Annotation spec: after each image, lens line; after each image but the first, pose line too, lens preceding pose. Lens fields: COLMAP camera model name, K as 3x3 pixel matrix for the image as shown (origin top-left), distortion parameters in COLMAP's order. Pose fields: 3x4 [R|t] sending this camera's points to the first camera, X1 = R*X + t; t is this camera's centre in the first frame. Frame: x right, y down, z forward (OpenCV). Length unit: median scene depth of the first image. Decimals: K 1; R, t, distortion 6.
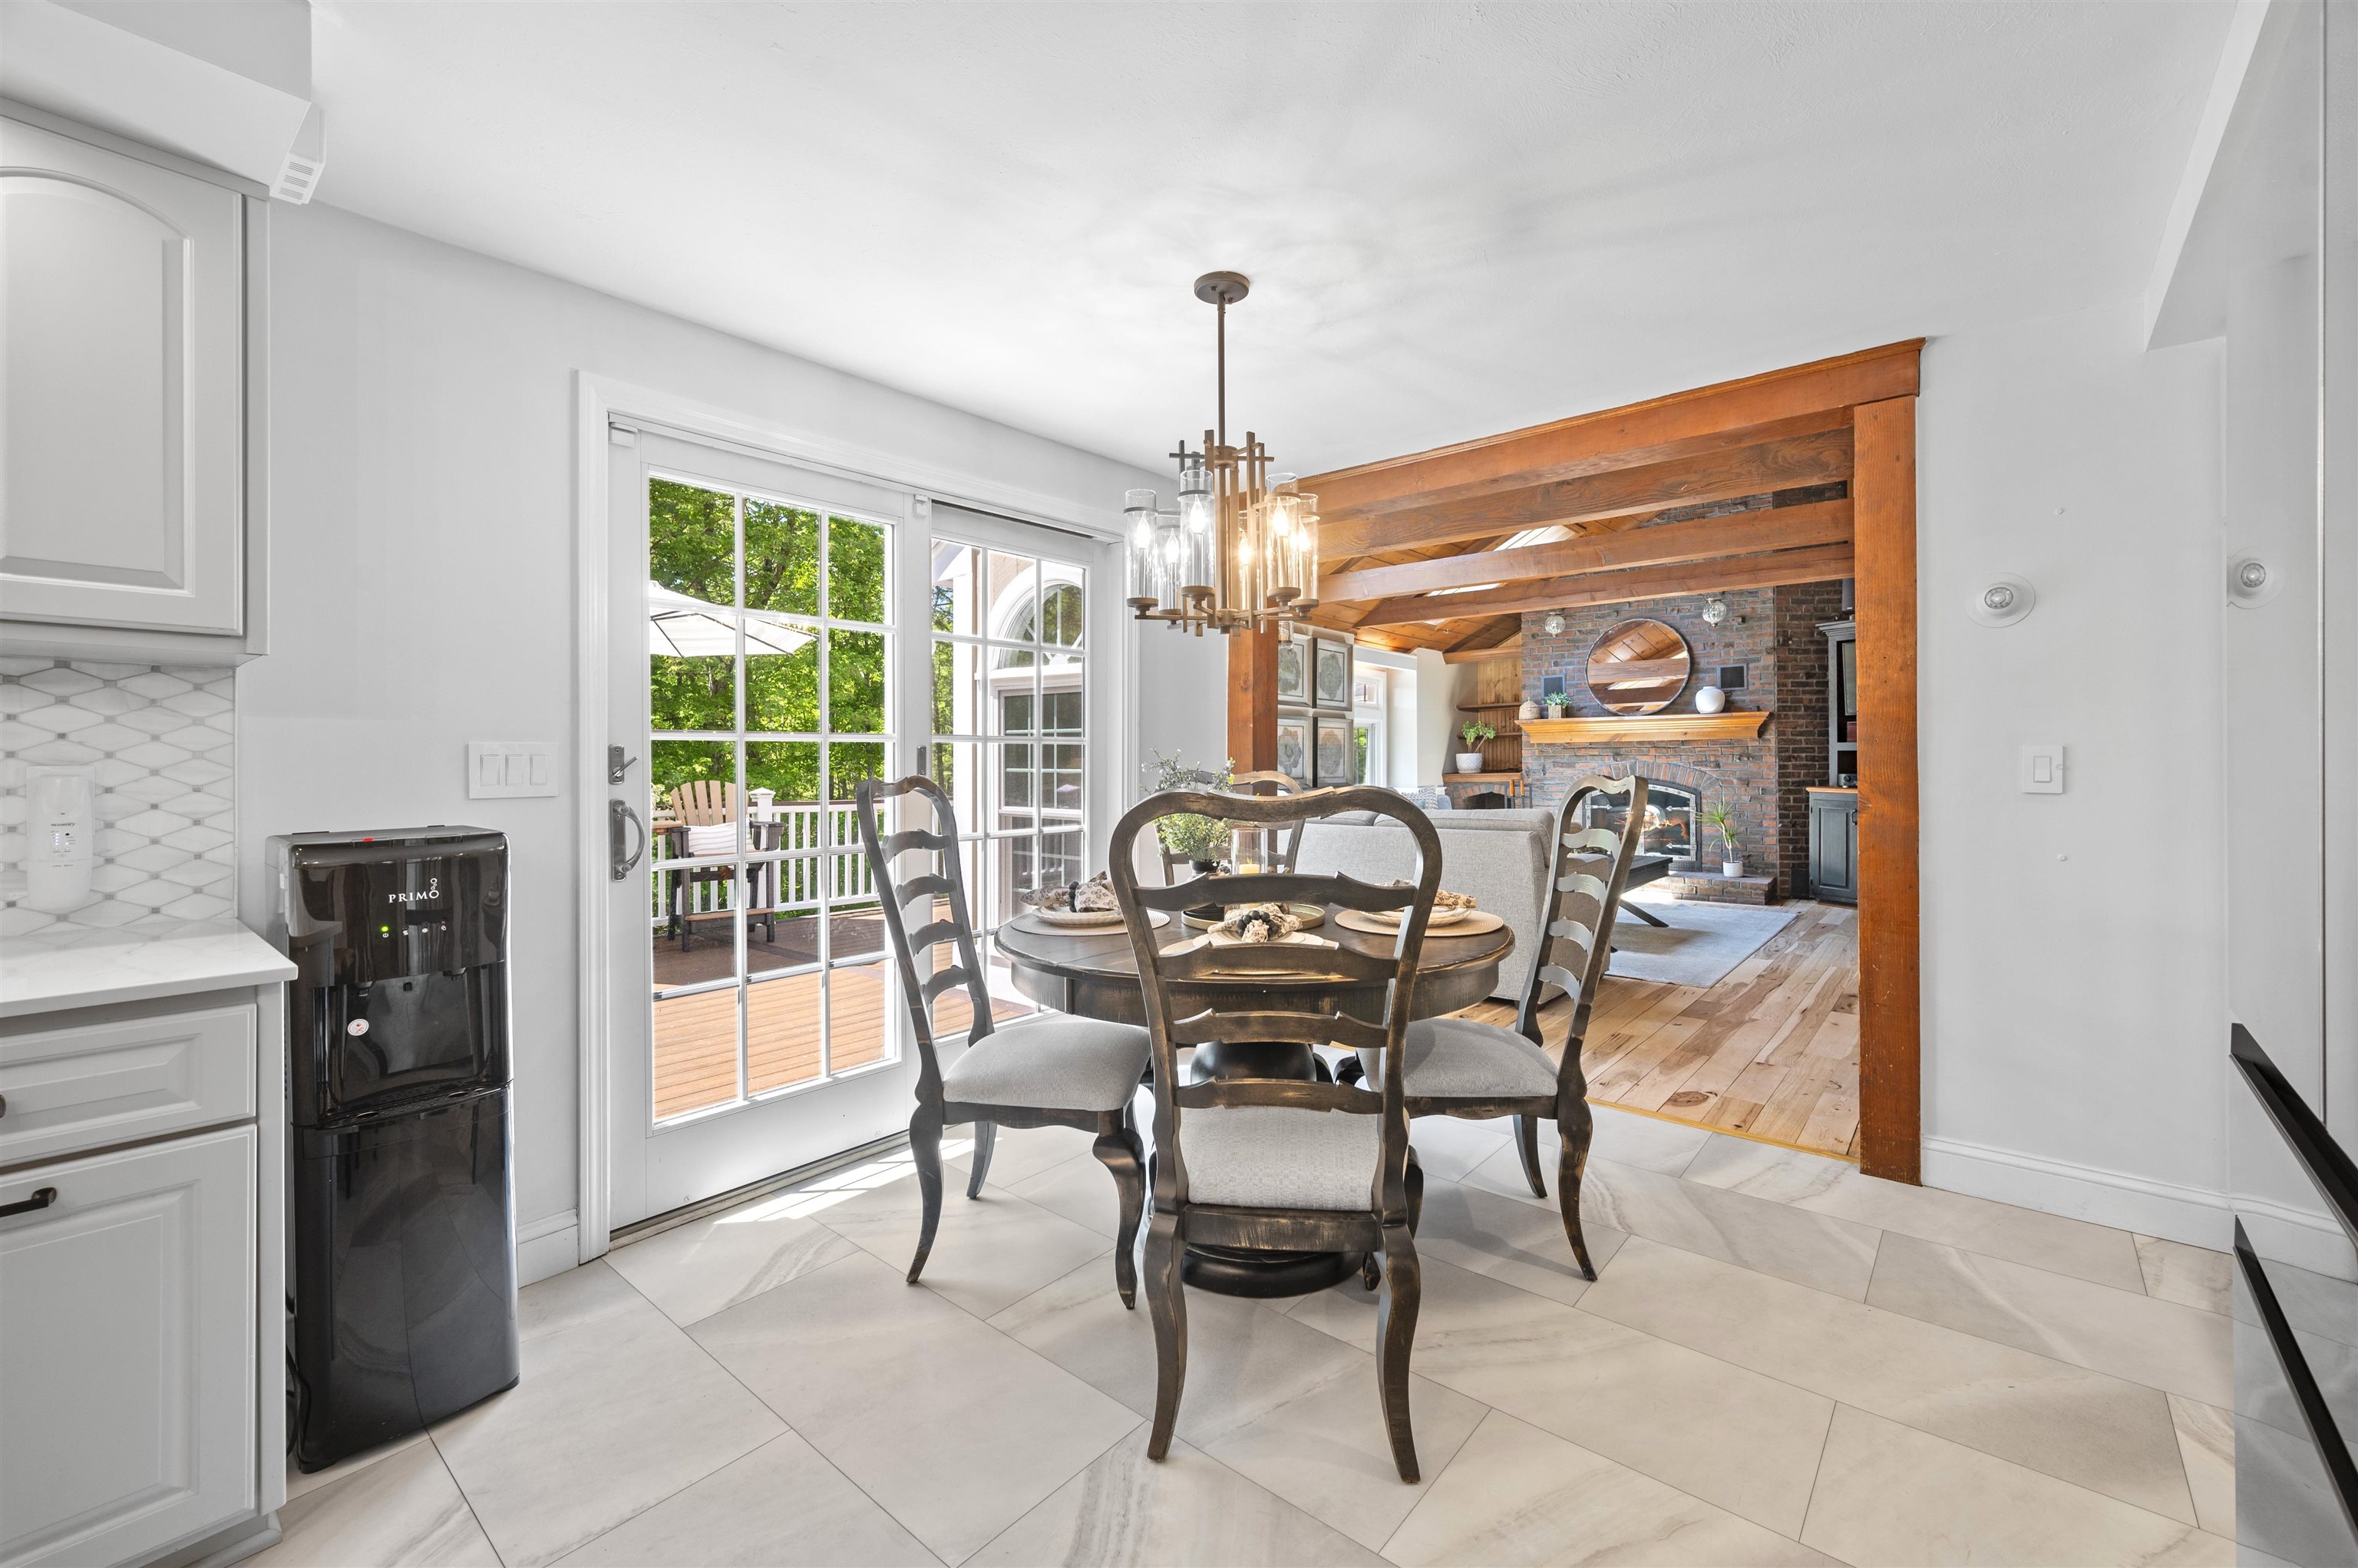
lens RADIAL K [[969.0, 0, 1184.8], [0, 969.0, 762.1], [0, 0, 1]] dist [0.000849, -0.000003]
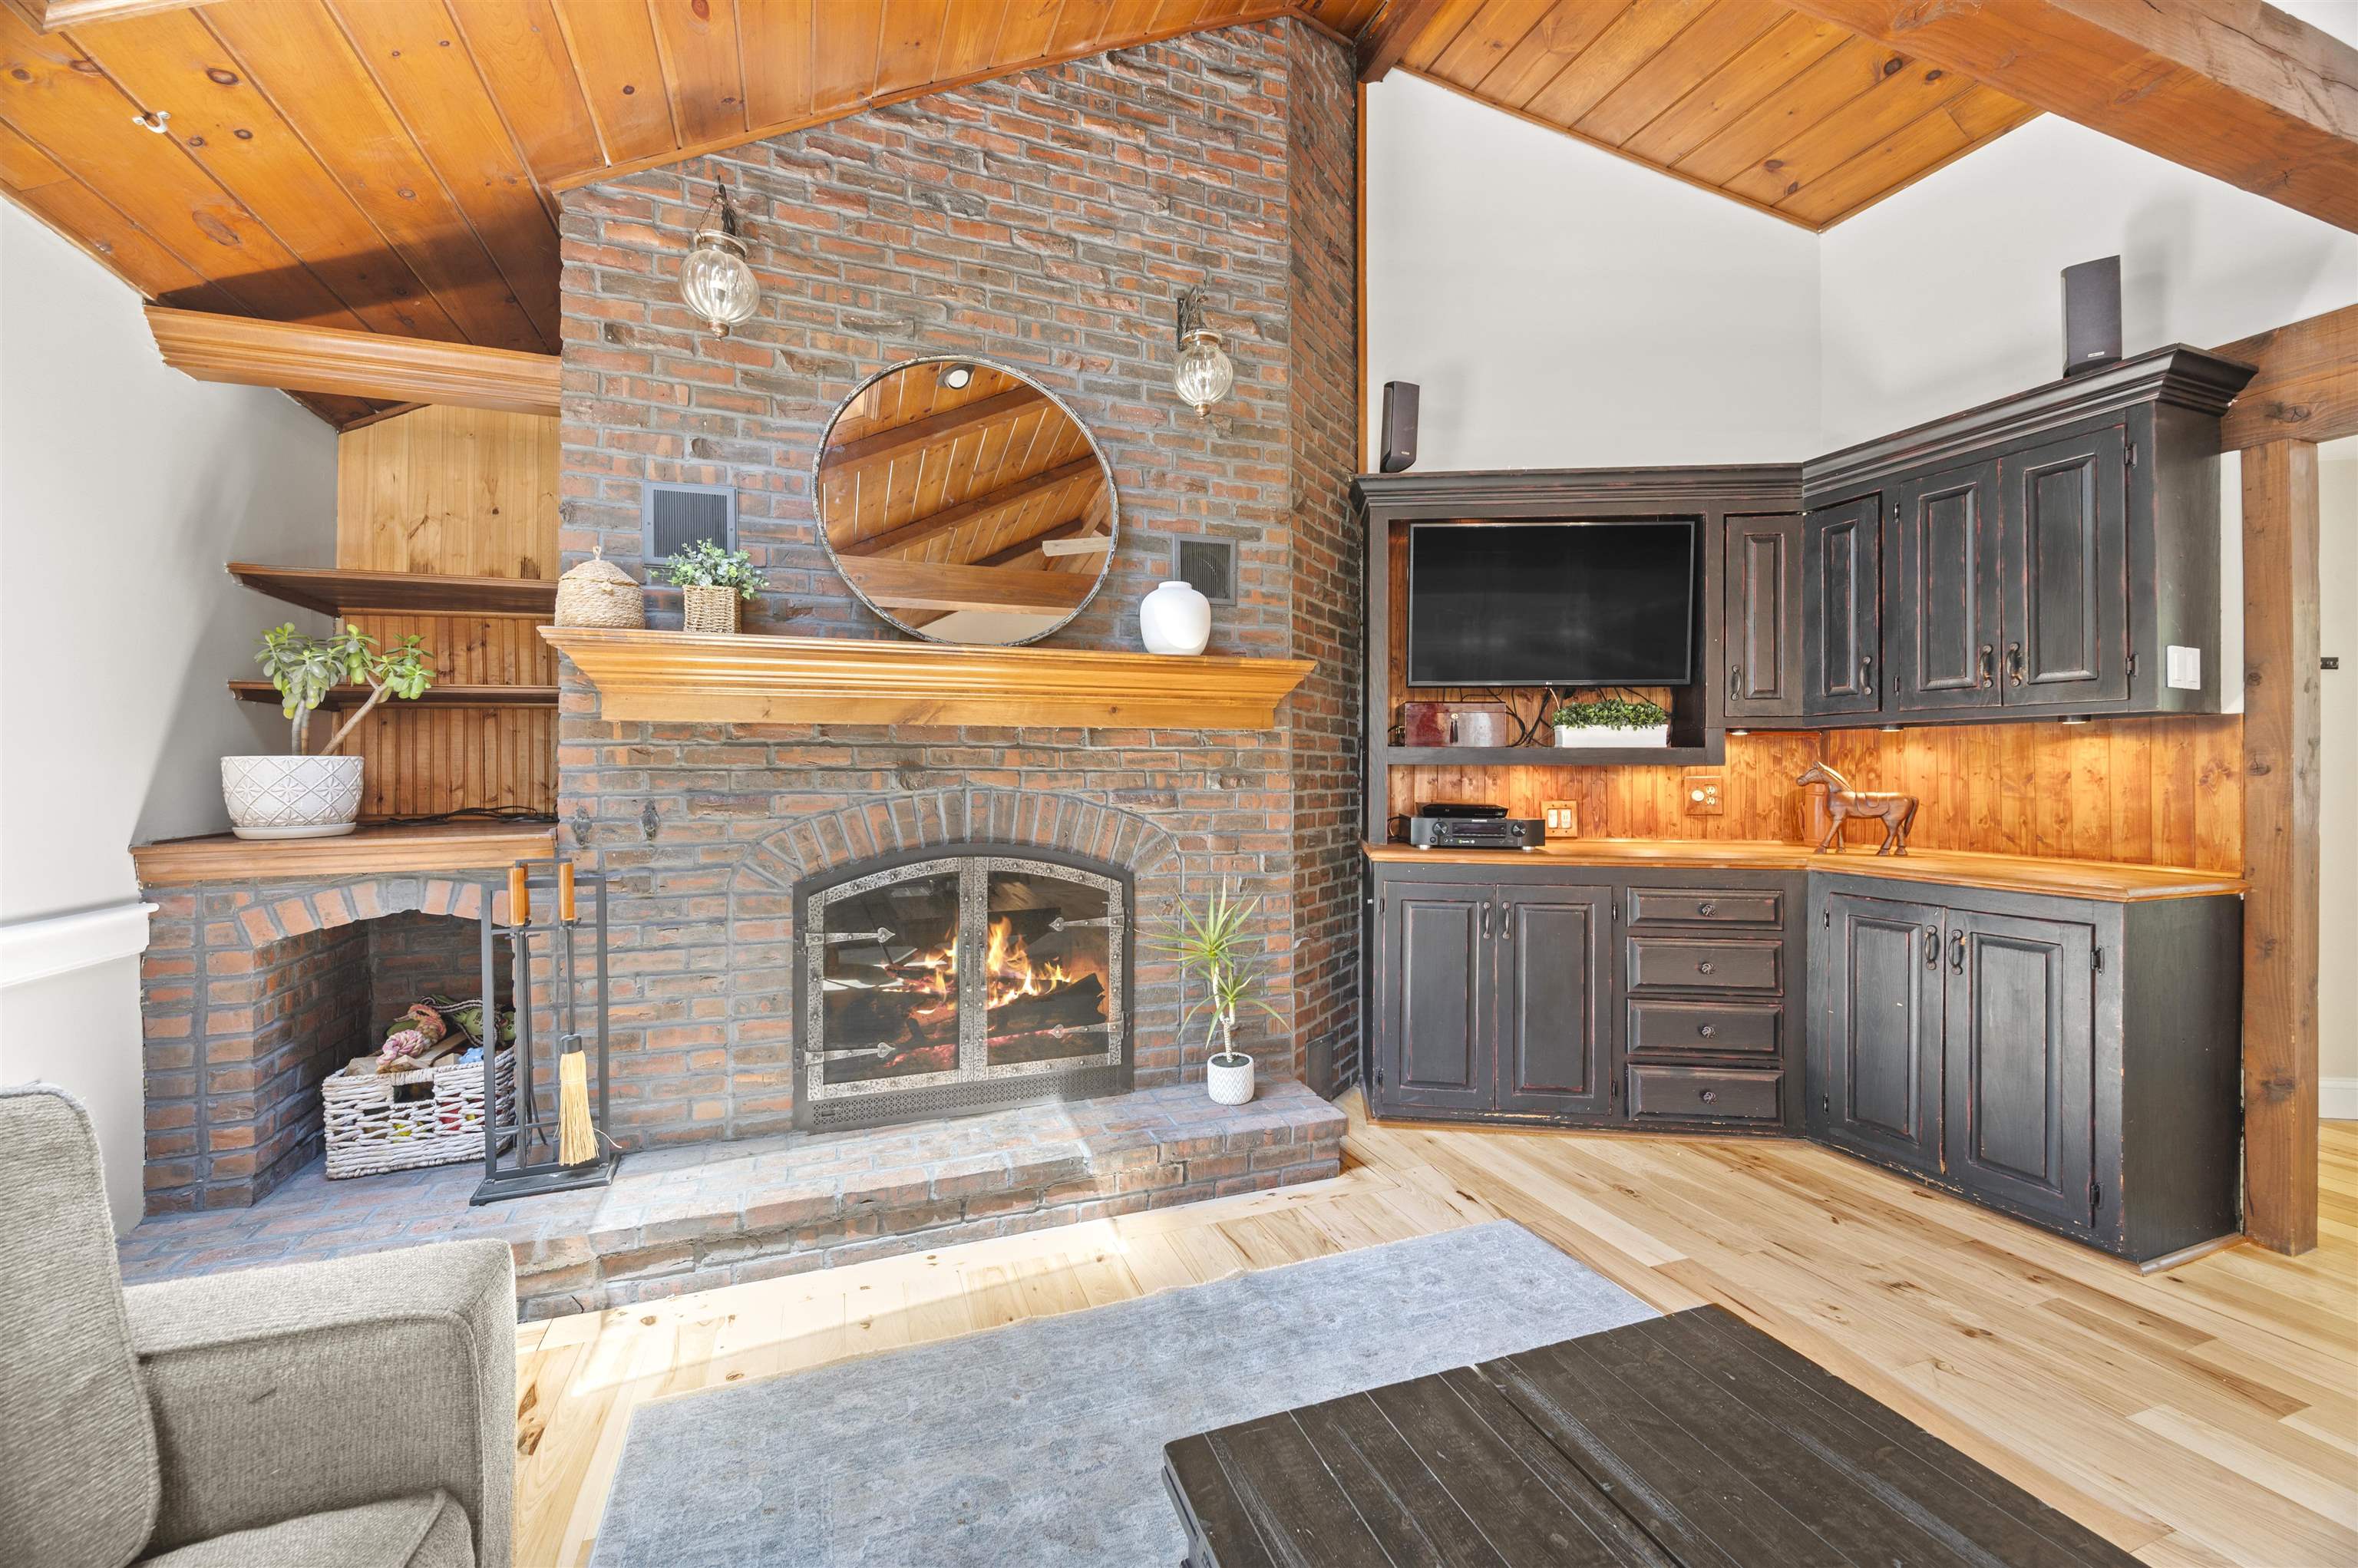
lens RADIAL K [[936.9, 0, 1185.0], [0, 936.9, 770.3], [0, 0, 1]] dist [-0.001502, -0.000265]
pose [[0.493222, 0.010266, 0.869843, 0.247825], [-0.003724, 0.999946, -0.009690, -0.004642], [-0.869896, 0.001540, 0.493233, 0.857362]]
